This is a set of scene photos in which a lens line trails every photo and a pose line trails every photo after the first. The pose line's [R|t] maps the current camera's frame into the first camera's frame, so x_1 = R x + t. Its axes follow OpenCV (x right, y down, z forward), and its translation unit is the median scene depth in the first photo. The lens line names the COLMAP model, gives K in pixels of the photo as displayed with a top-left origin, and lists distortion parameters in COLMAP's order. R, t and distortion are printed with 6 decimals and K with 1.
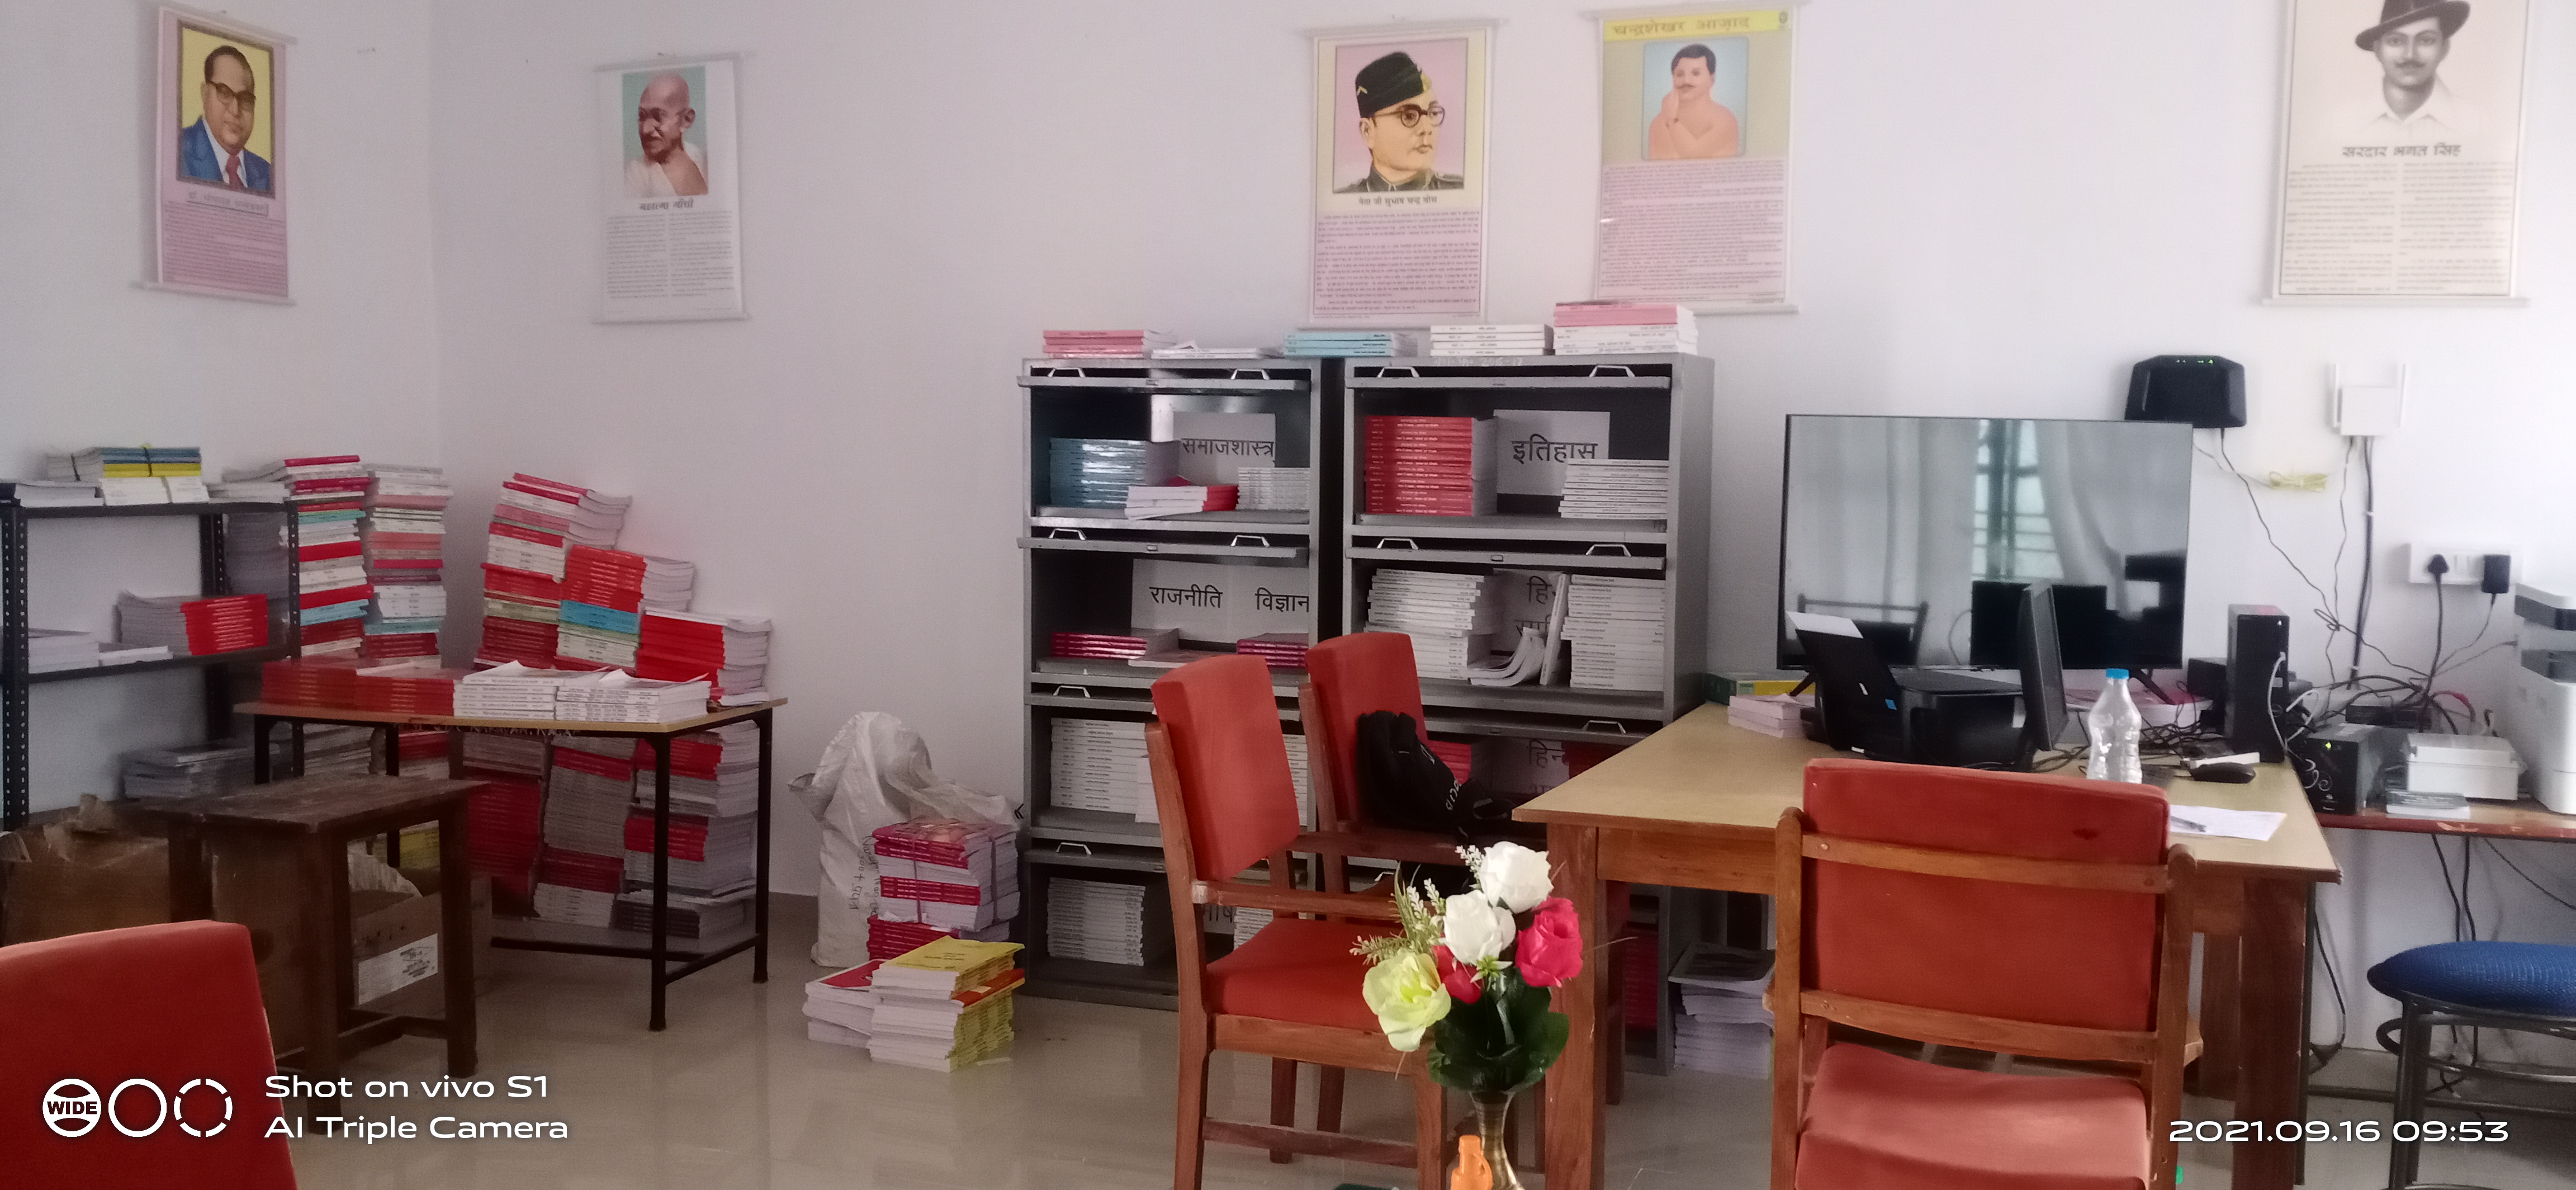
lens RADIAL K [[2060.6, 0, 1293.3], [0, 2060.6, 596.4], [0, 0, 1]] dist [0.104790, -0.208886]
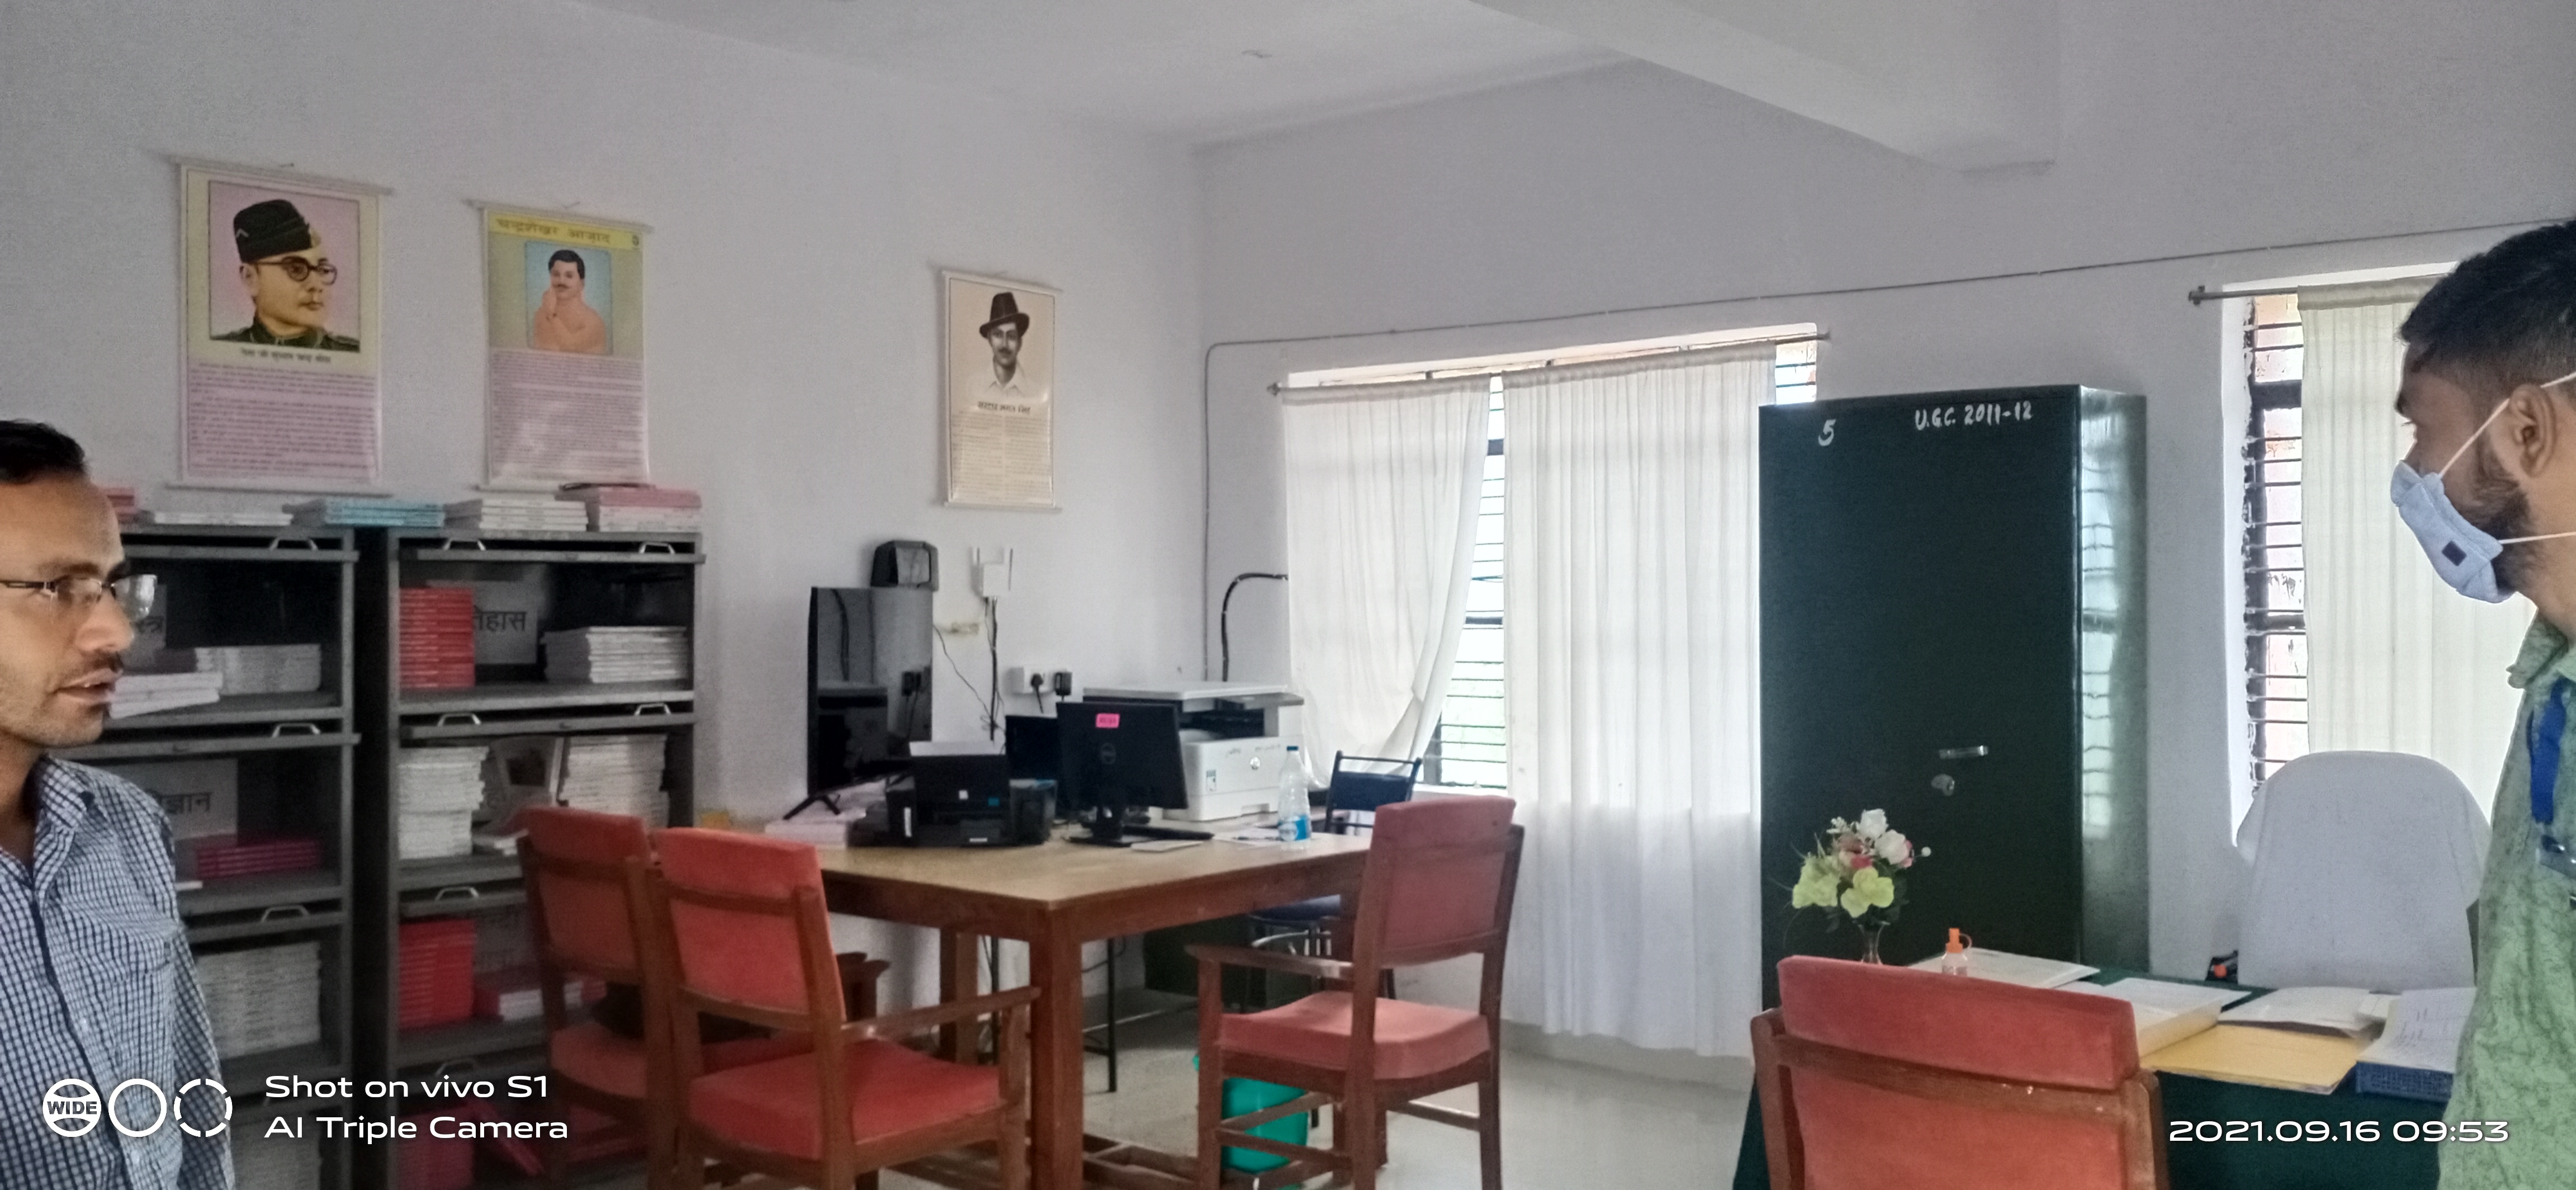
lens RADIAL K [[2060.6, 0, 1293.3], [0, 2060.6, 596.4], [0, 0, 1]] dist [0.104790, -0.208886]
pose [[0.329670, -0.016609, 0.943950, -0.718330], [0.074764, 0.997164, -0.008566, -0.043487], [-0.941131, 0.073398, 0.329977, 0.283504]]
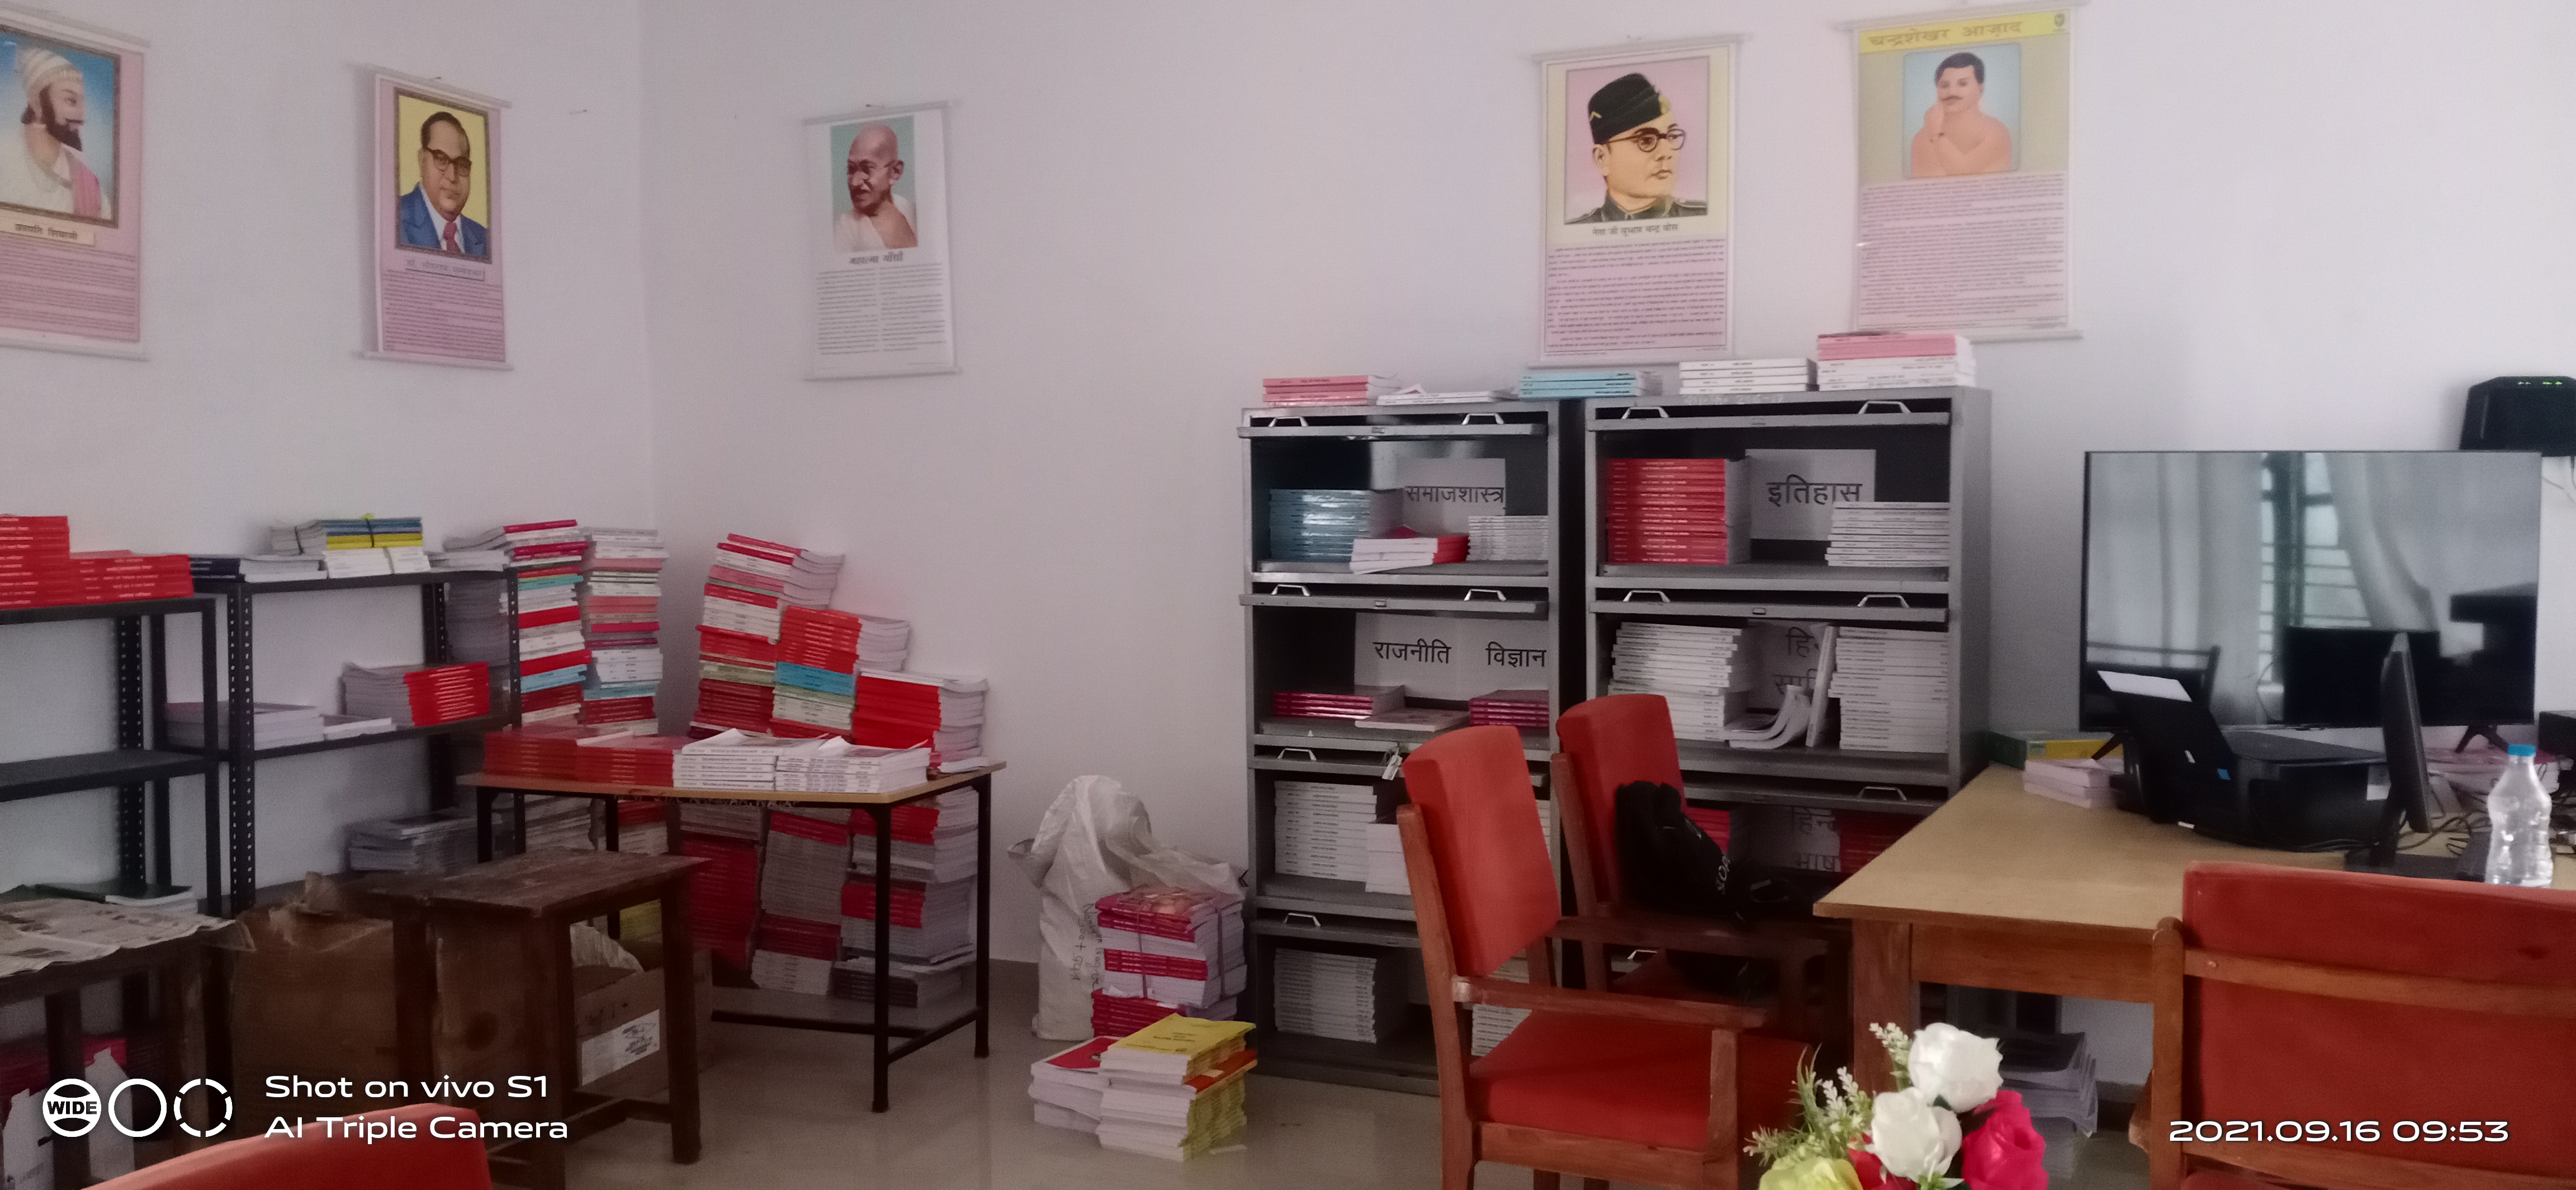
lens RADIAL K [[2059.7, 0, 1296.8], [0, 2059.7, 590.8], [0, 0, 1]] dist [0.109376, -0.262240]
pose [[0.996271, -0.016160, -0.084755, -0.026943], [0.014863, 0.999763, -0.015905, -0.014899], [0.084992, 0.014586, 0.996275, 0.051709]]
